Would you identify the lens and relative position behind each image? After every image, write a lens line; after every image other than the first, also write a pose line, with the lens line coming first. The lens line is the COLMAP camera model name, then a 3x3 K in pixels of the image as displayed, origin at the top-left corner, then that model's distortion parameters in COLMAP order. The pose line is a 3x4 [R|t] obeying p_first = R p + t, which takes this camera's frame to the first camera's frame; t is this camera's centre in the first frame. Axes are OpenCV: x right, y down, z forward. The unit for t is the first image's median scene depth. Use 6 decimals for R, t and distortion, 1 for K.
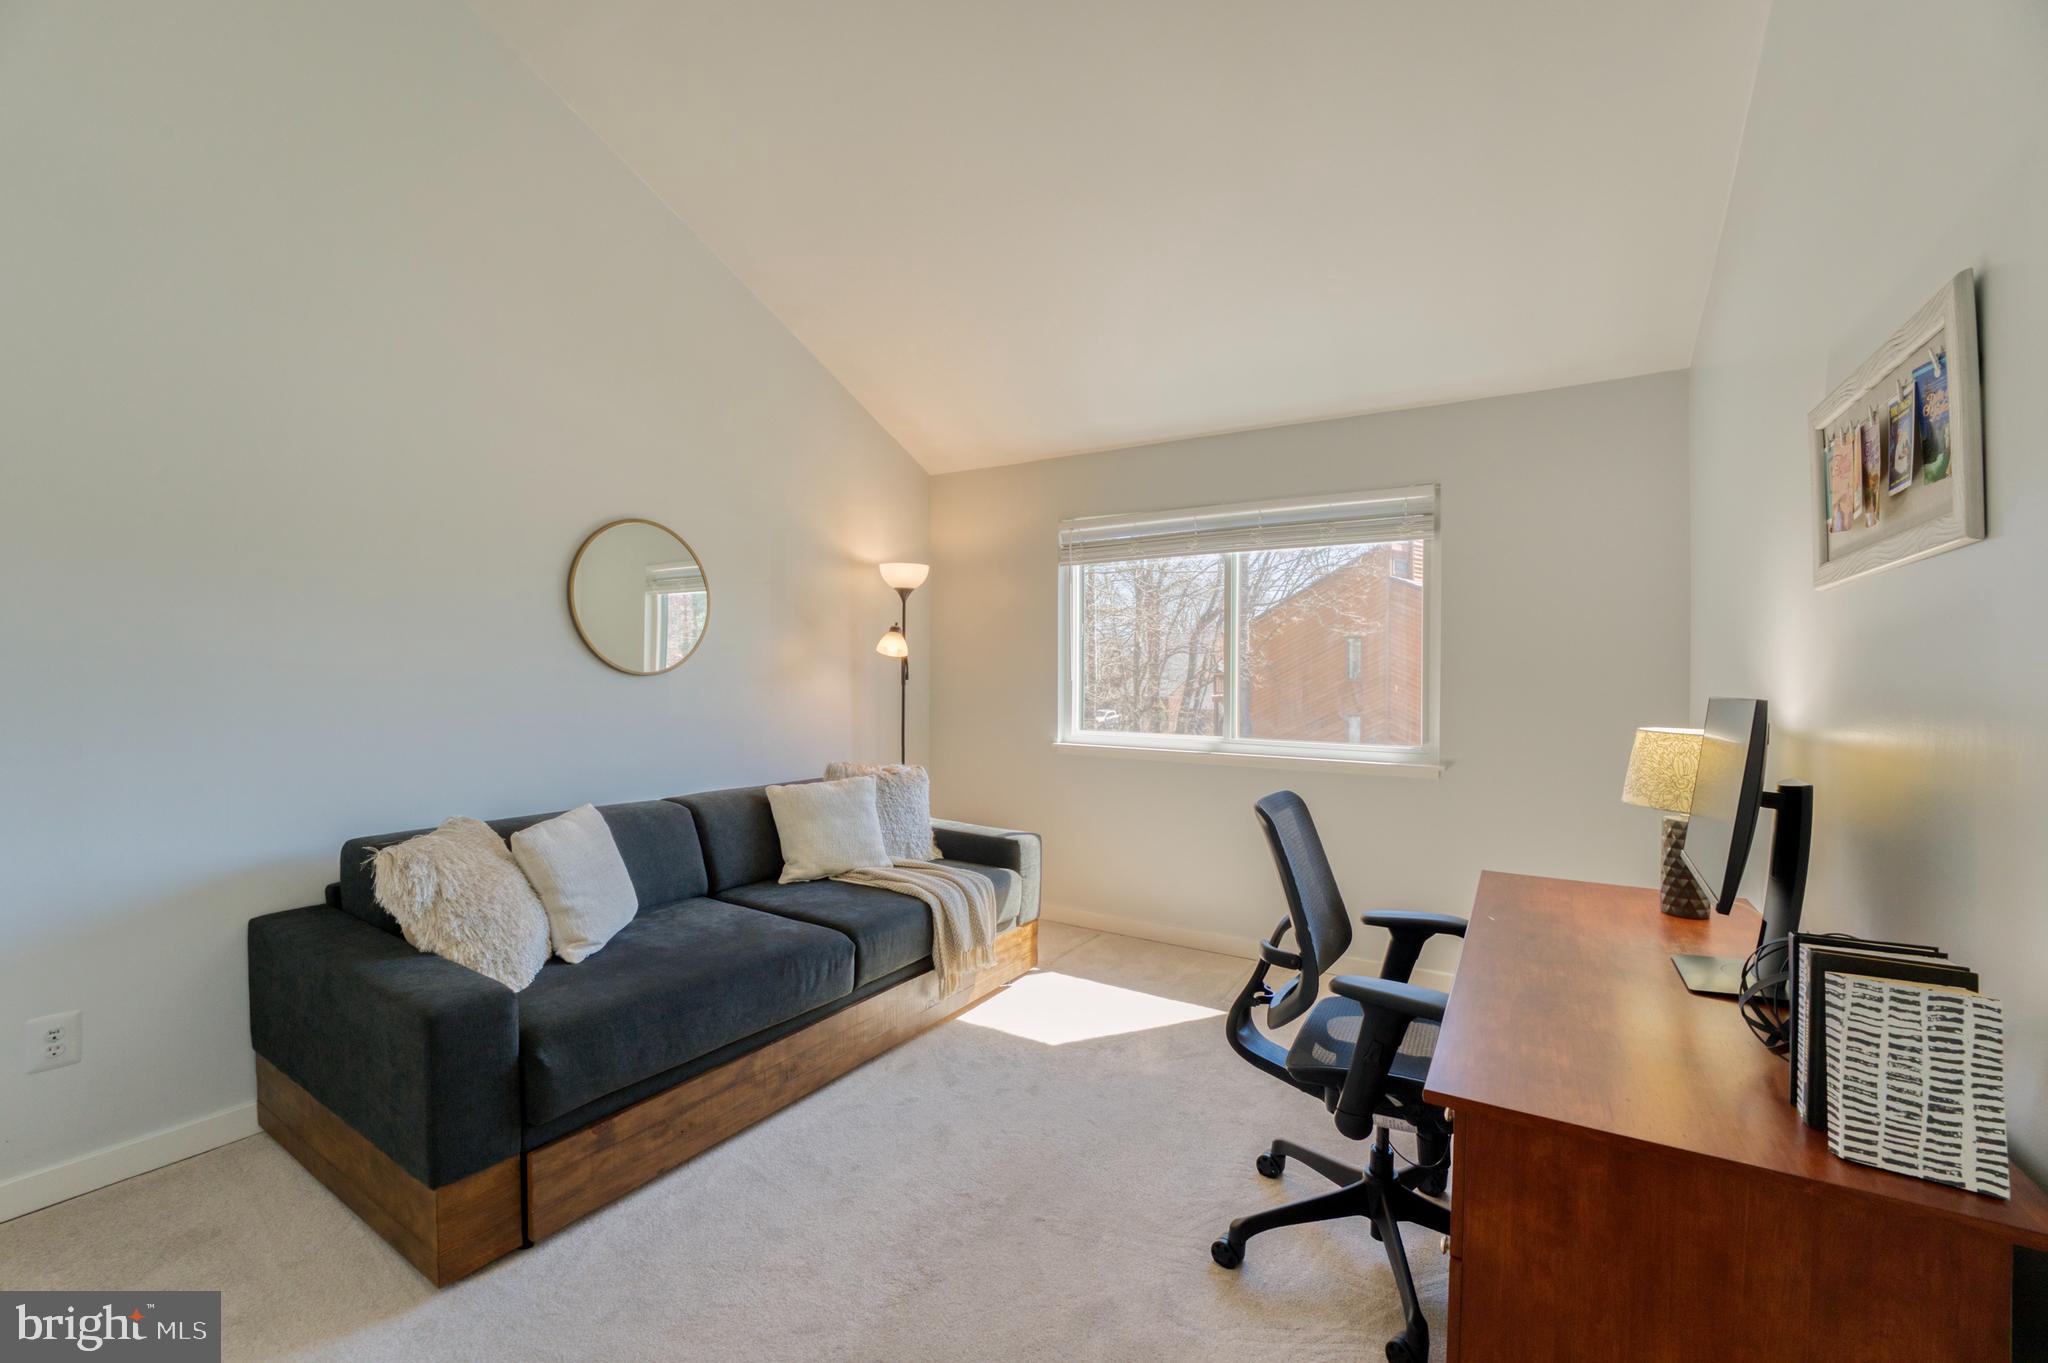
lens RADIAL K [[831.9, 0, 1017.0], [0, 831.9, 686.4], [0, 0, 1]] dist [-0.017350, -0.000200]
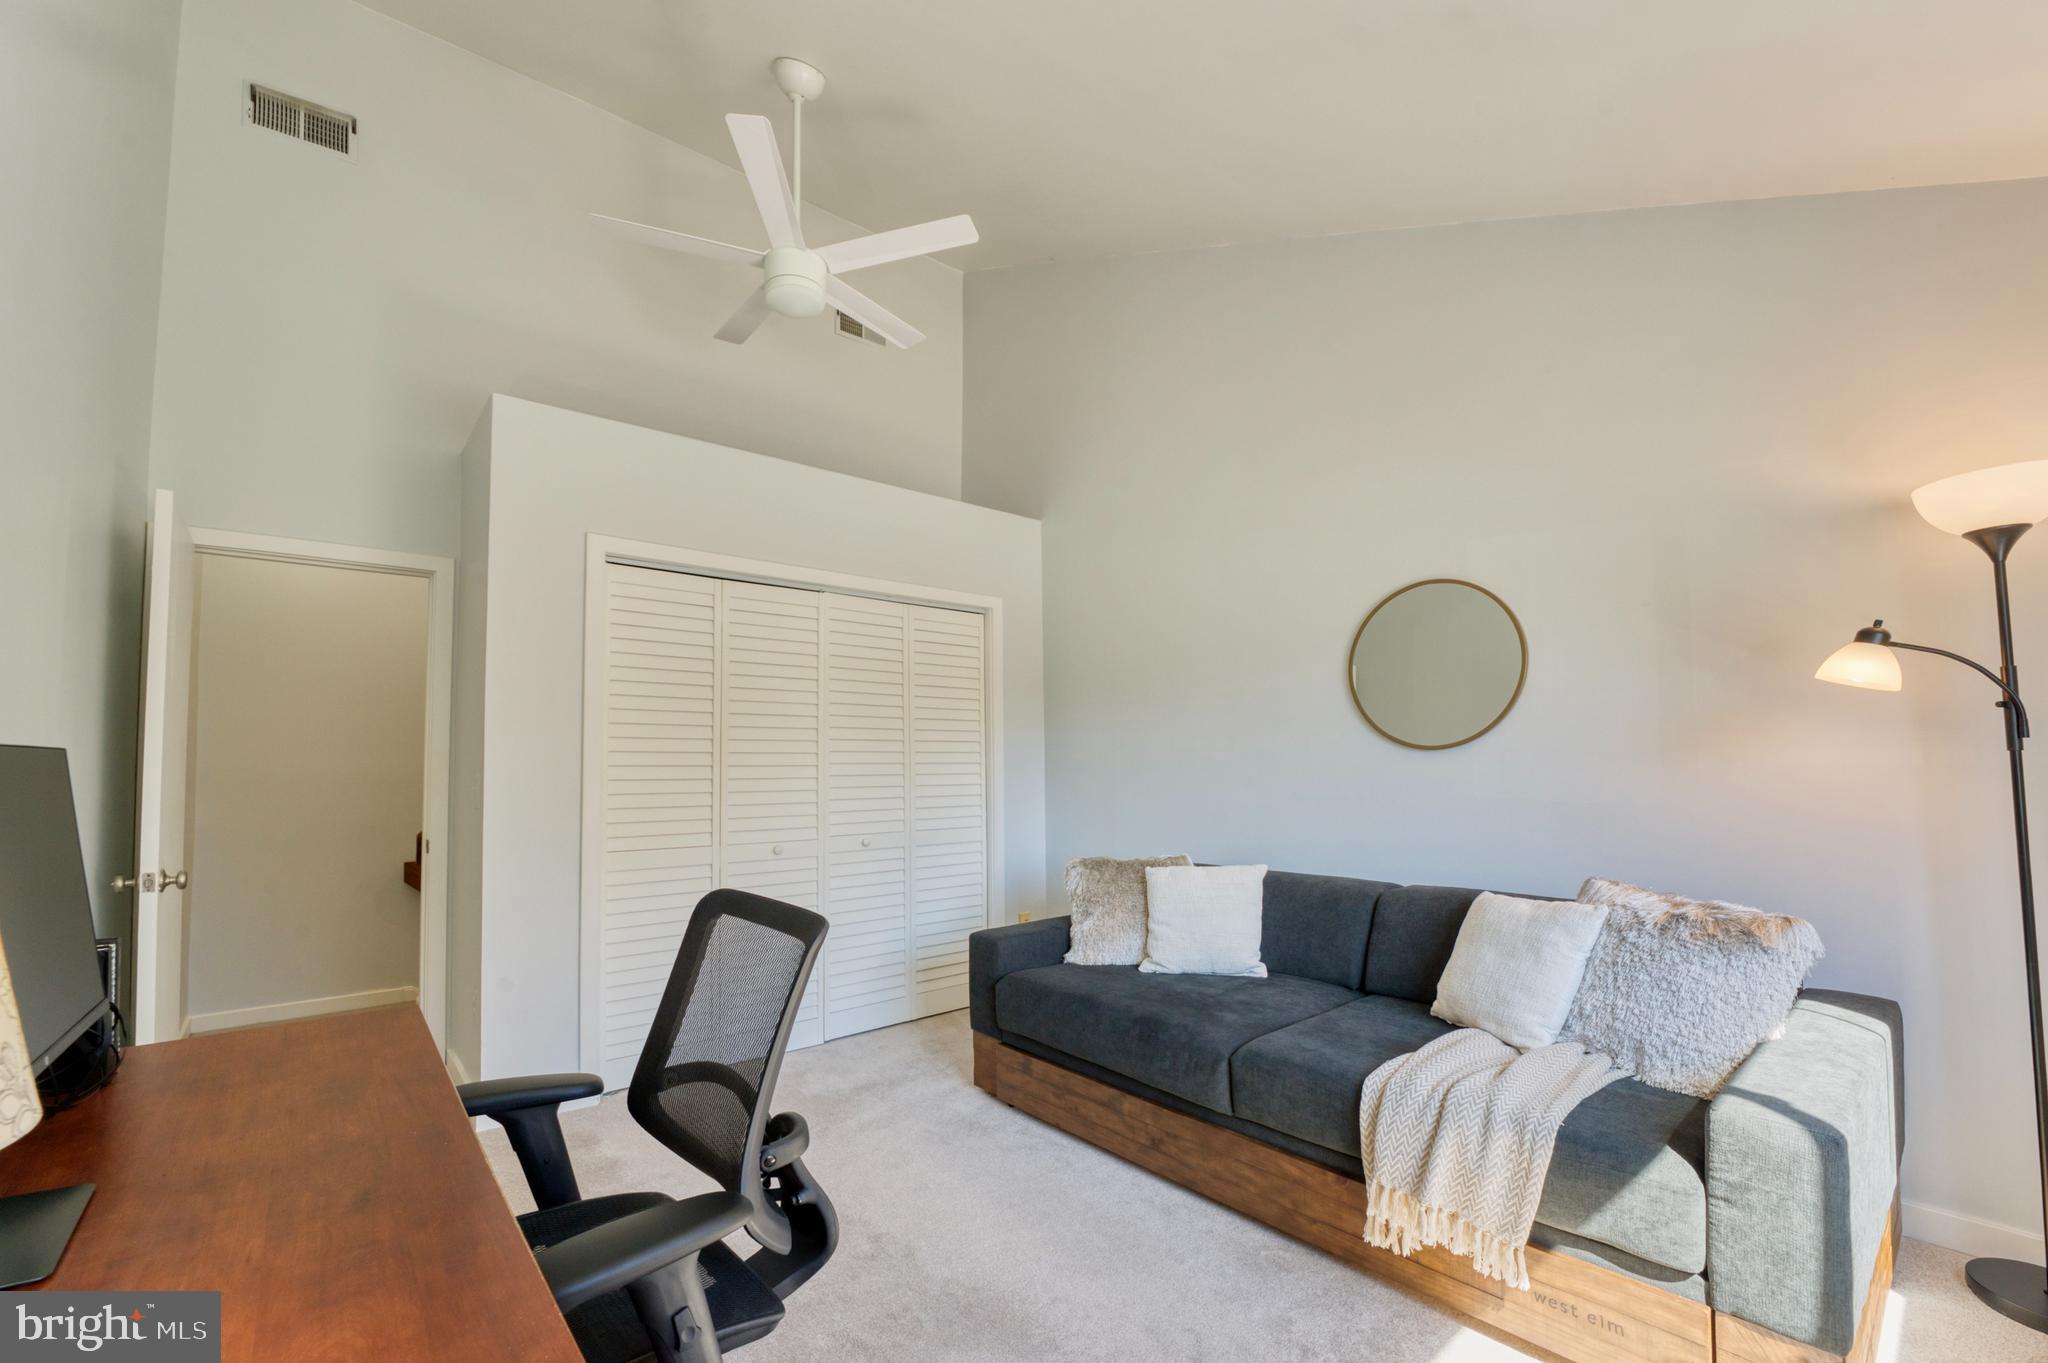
lens RADIAL K [[831.9, 0, 1017.0], [0, 831.9, 686.4], [0, 0, 1]] dist [-0.017350, -0.000200]
pose [[-0.293513, -0.087650, -0.951928, 0.805831], [0.007612, 0.995542, -0.094013, 0.004455], [0.955925, -0.034840, -0.291537, 1.174008]]
